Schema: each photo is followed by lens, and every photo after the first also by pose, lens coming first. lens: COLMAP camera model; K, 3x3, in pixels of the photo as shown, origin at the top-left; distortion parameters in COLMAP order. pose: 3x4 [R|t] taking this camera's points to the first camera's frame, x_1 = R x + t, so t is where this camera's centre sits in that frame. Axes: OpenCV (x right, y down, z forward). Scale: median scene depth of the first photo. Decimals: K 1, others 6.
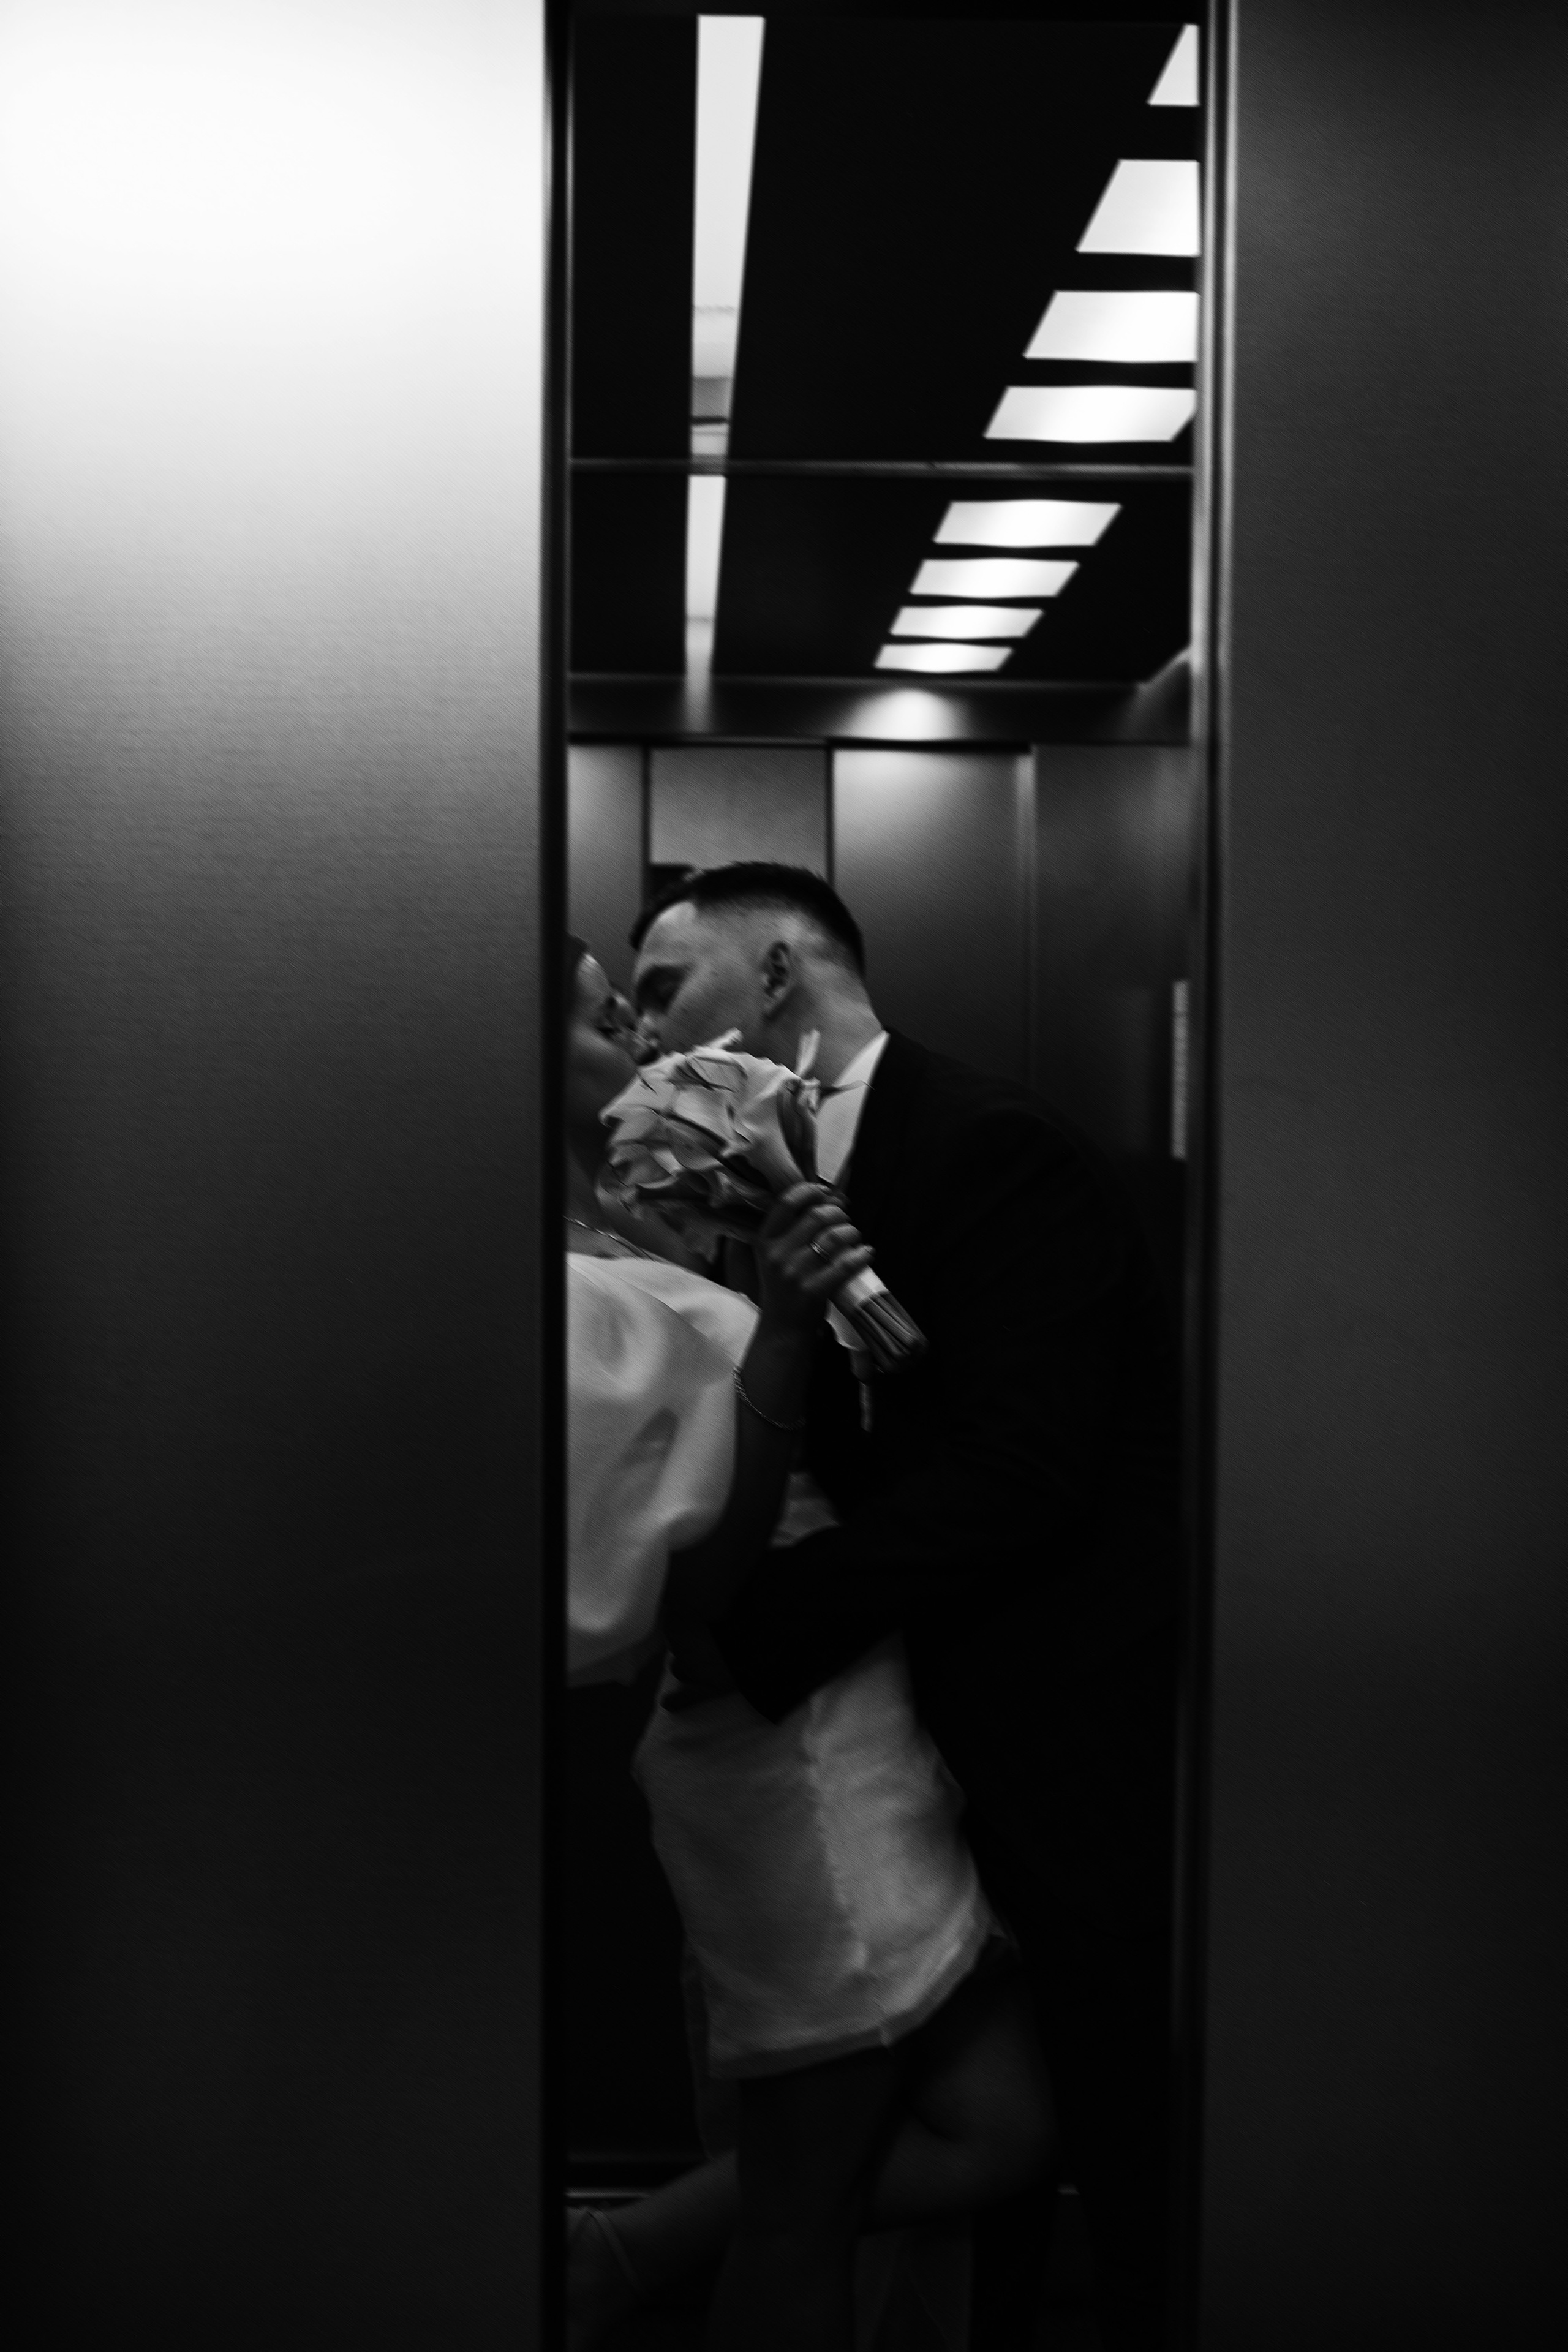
lens RADIAL K [[2419.5, 0, 784.0], [0, 2419.5, 1176.0], [0, 0, 1]] dist [-0.046913, -0.008779]
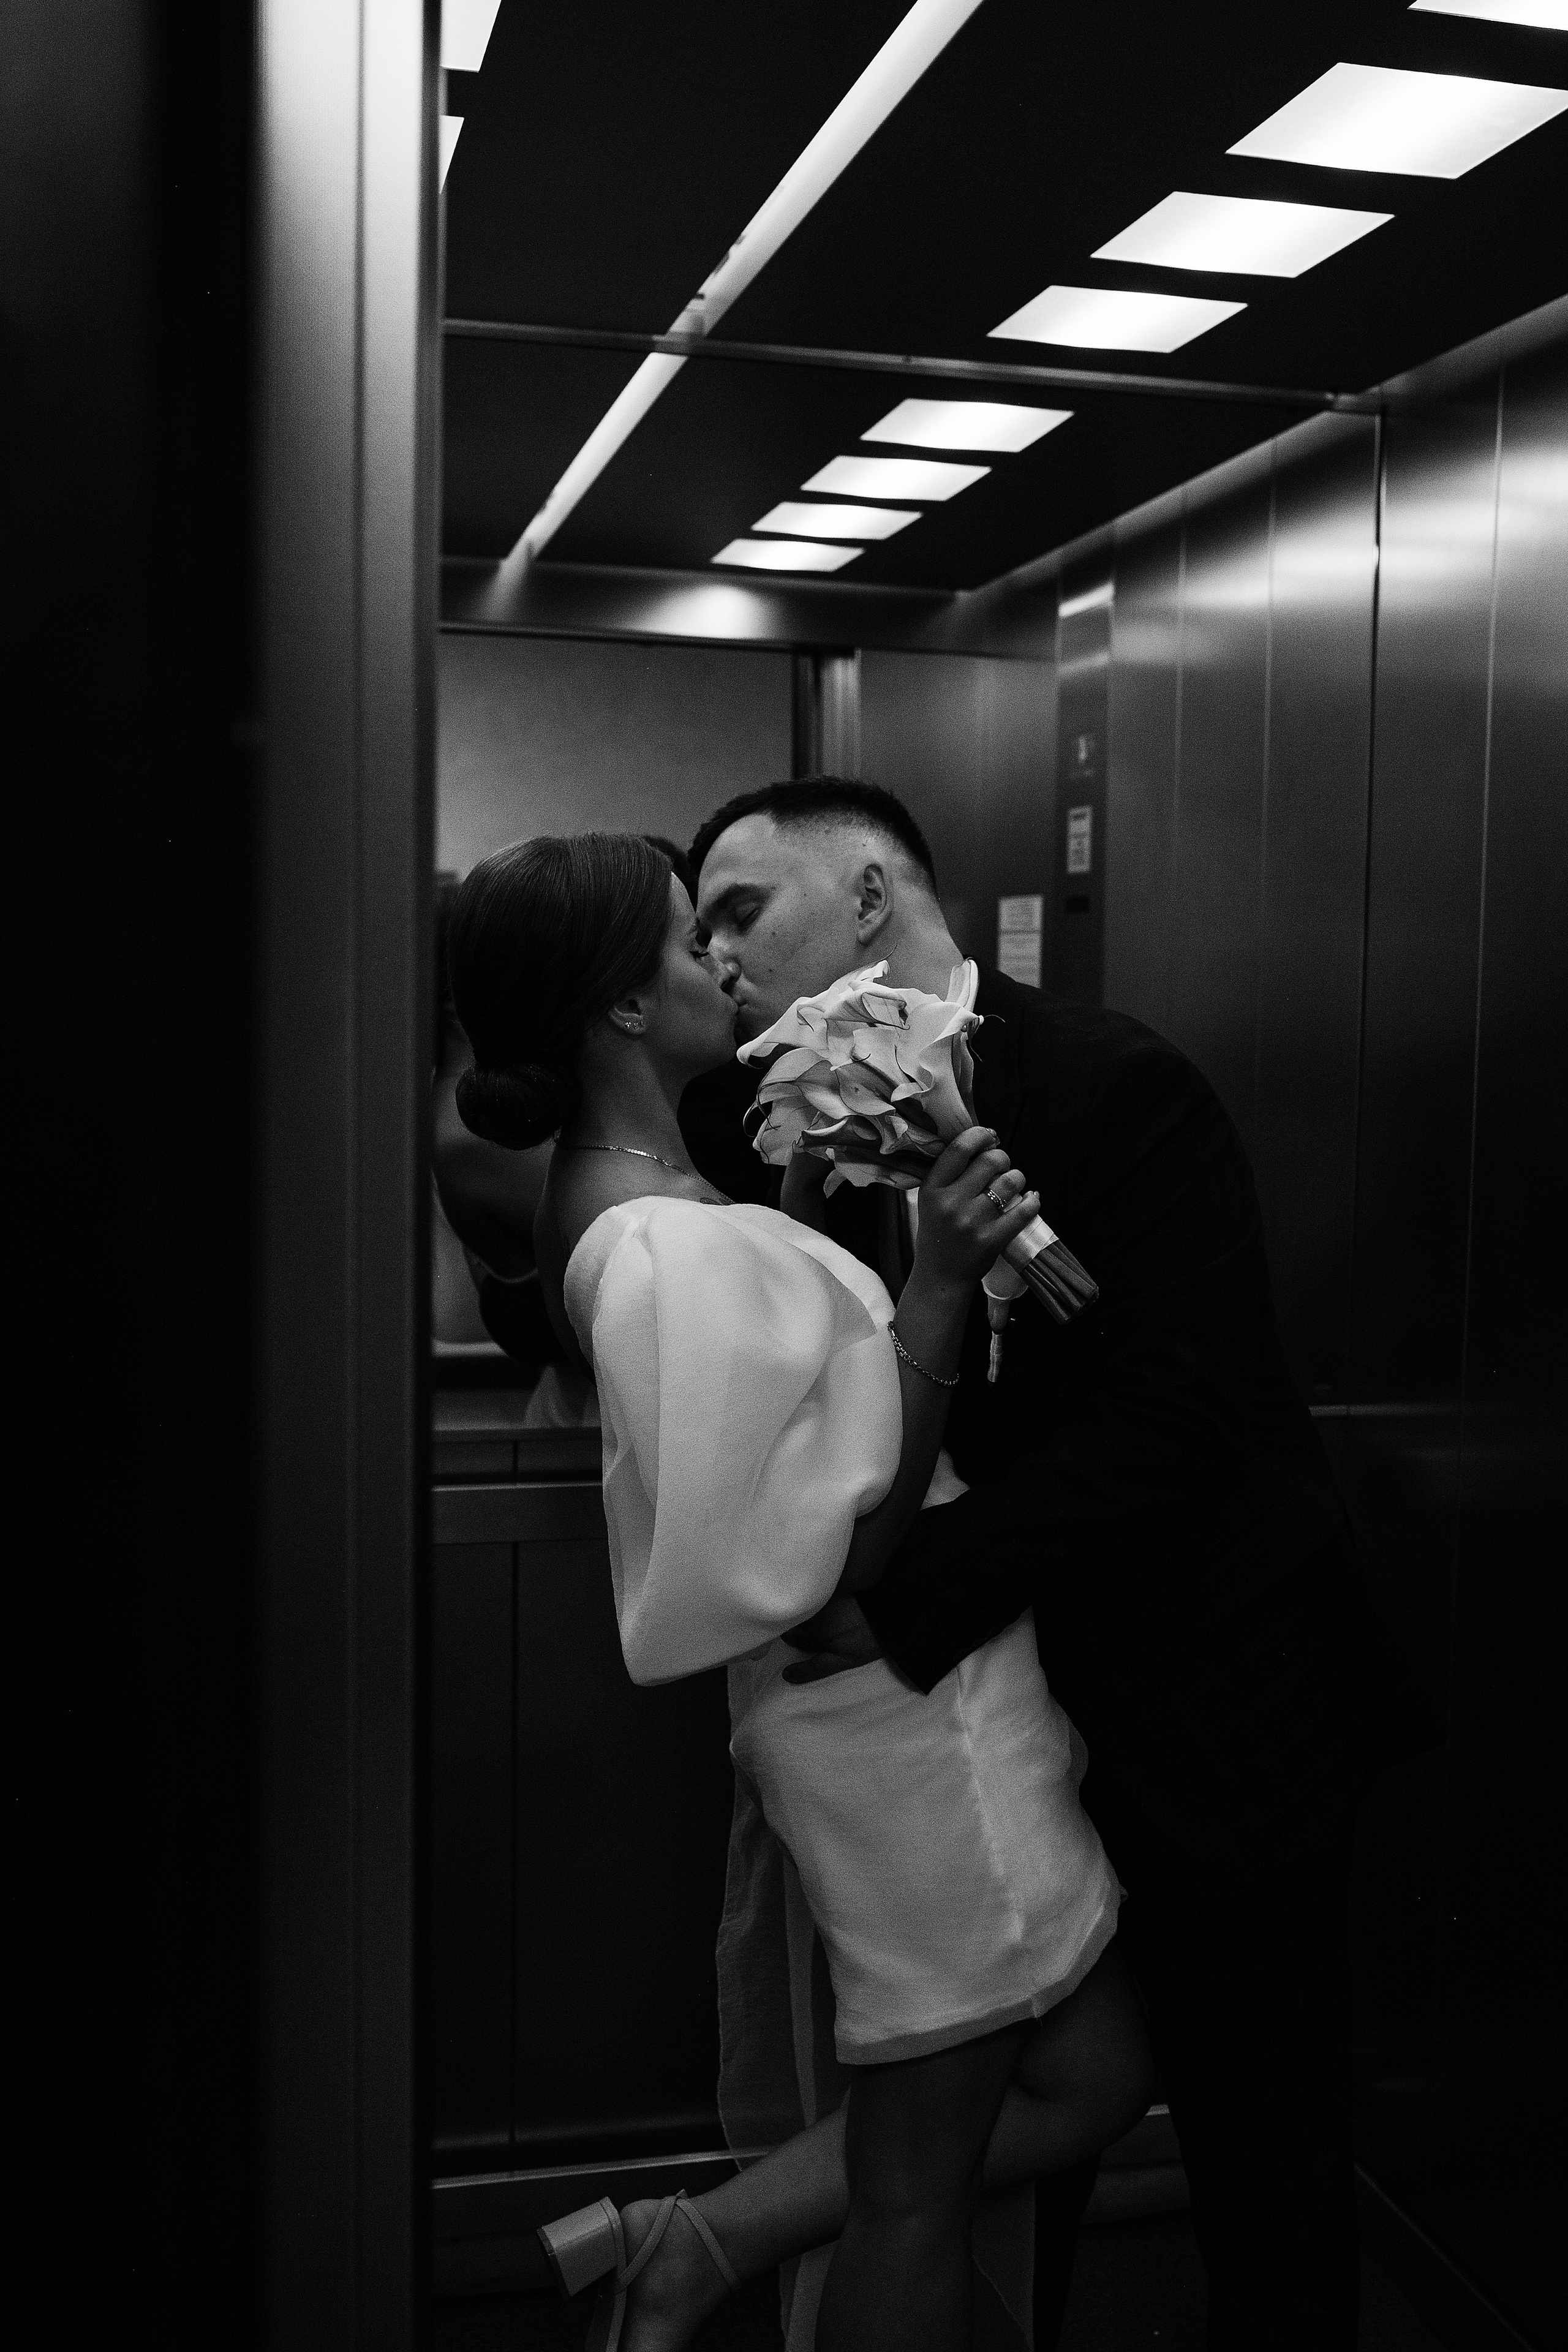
lens RADIAL K [[2345.8, 0, 763.9], [0, 2345.8, 1164.9], [0, 0, 1]] dist [-0.059844, 0.088333]
pose [[0.975458, -0.001288, 0.220181, -0.267654], [-0.009508, 0.998804, 0.047965, -0.025020], [-0.219979, -0.048882, 0.974279, 0.124387]]
